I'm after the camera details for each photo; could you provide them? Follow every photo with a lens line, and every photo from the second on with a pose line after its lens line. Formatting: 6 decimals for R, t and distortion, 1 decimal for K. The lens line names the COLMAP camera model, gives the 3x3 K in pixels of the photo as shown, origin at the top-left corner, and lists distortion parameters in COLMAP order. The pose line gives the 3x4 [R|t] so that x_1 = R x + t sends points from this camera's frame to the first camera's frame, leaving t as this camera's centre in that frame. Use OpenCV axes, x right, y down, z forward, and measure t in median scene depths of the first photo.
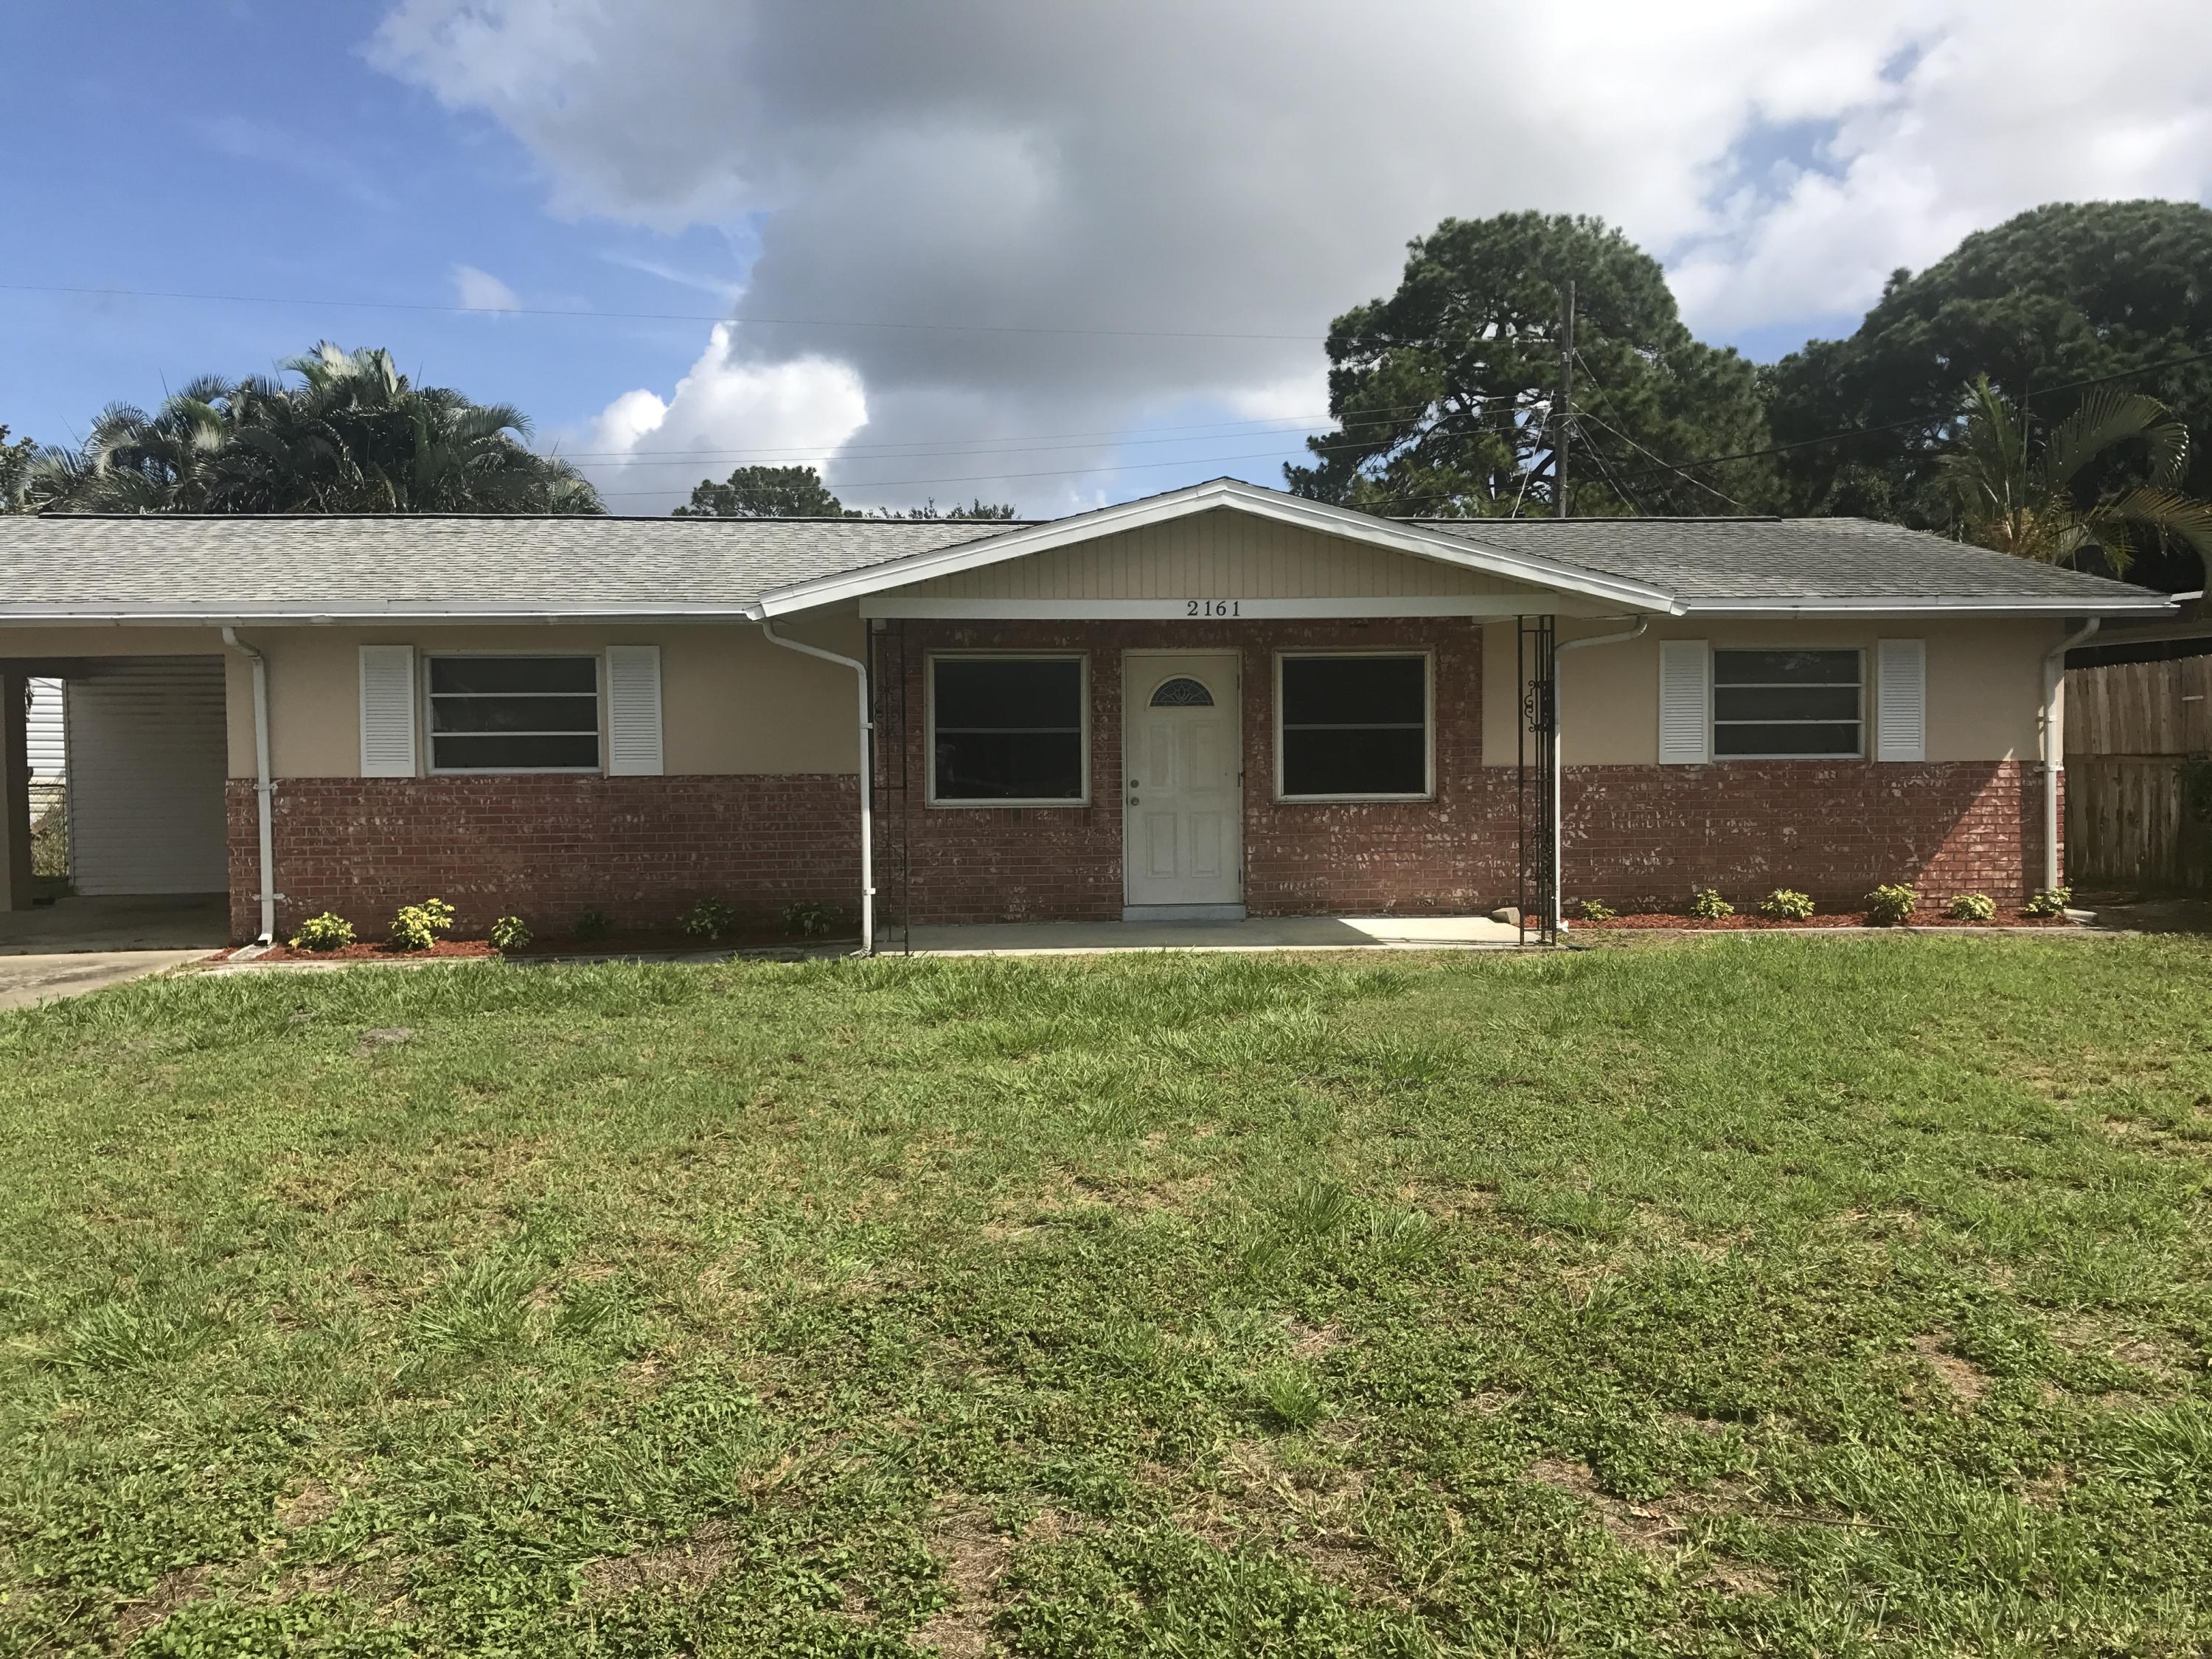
lens RADIAL K [[1827.0, 0, 1106.0], [0, 1827.0, 829.5], [0, 0, 1]] dist [0.014376, -0.003169]
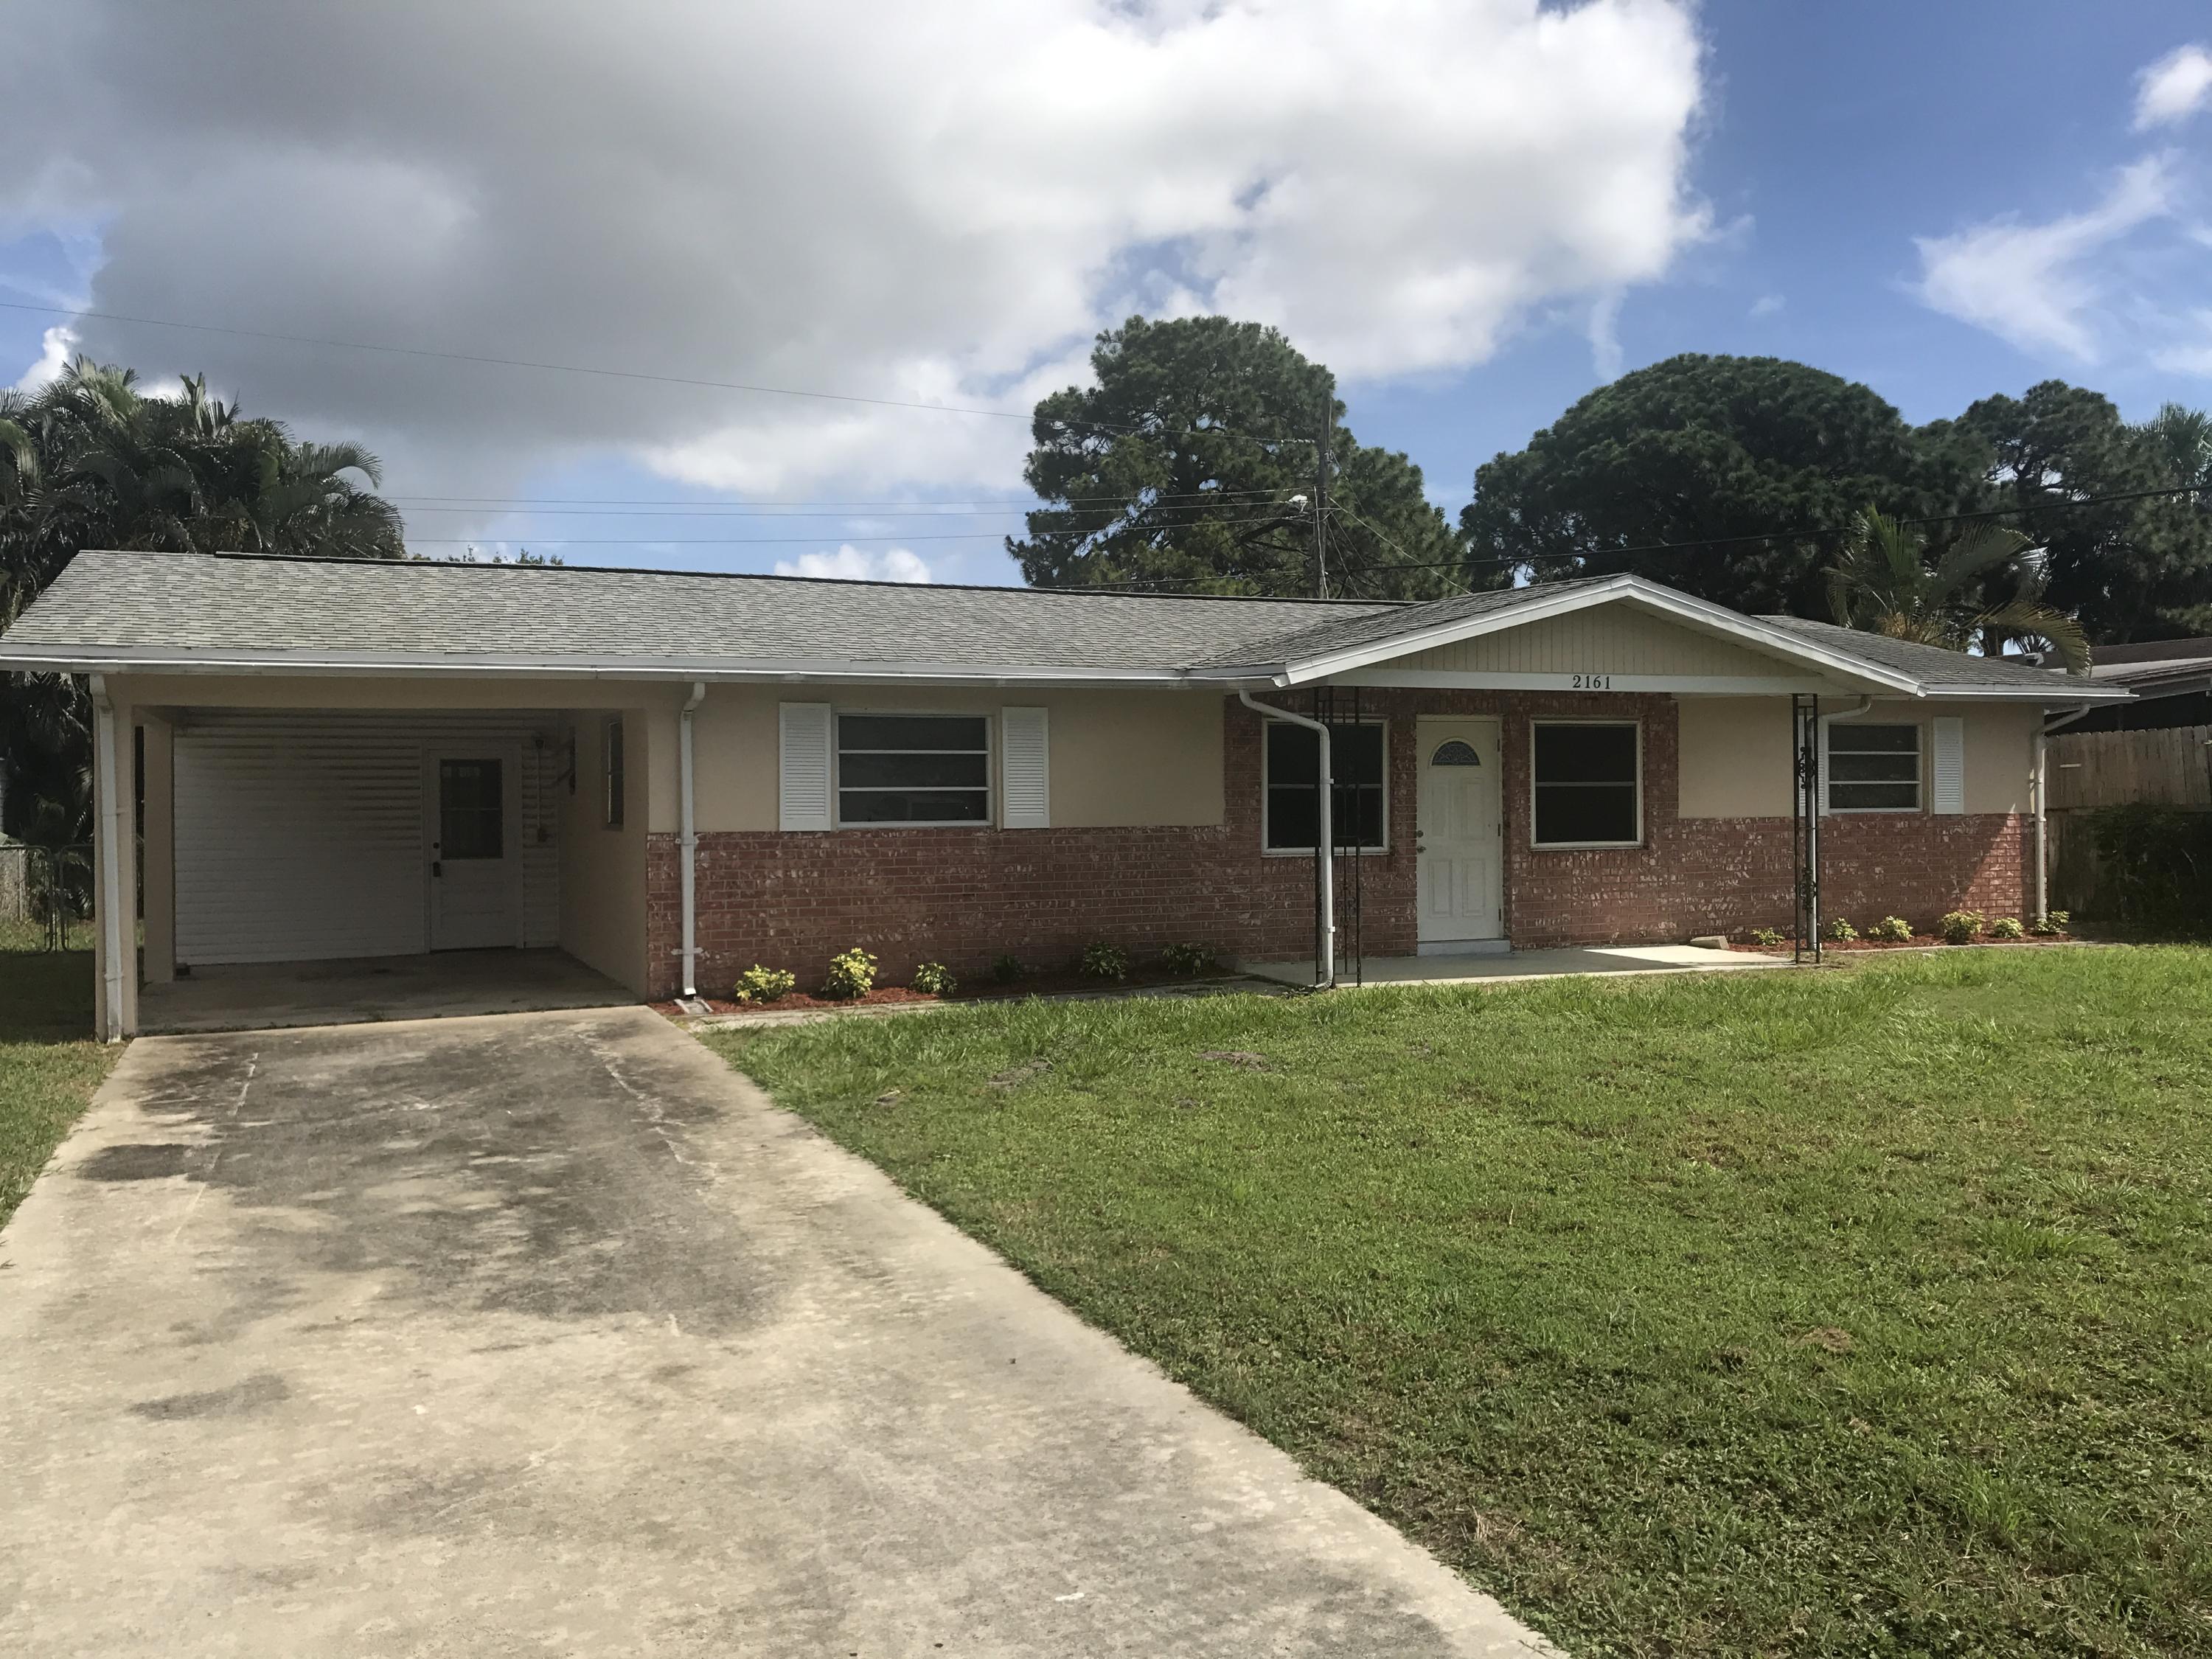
lens RADIAL K [[1831.0, 0, 1106.0], [0, 1831.0, 829.5], [0, 0, 1]] dist [0.005113, 0.022552]
pose [[0.951591, -0.004326, 0.307337, -0.519834], [0.015289, 0.999329, -0.033275, 0.006889], [-0.306987, 0.036363, 0.951019, -0.017765]]
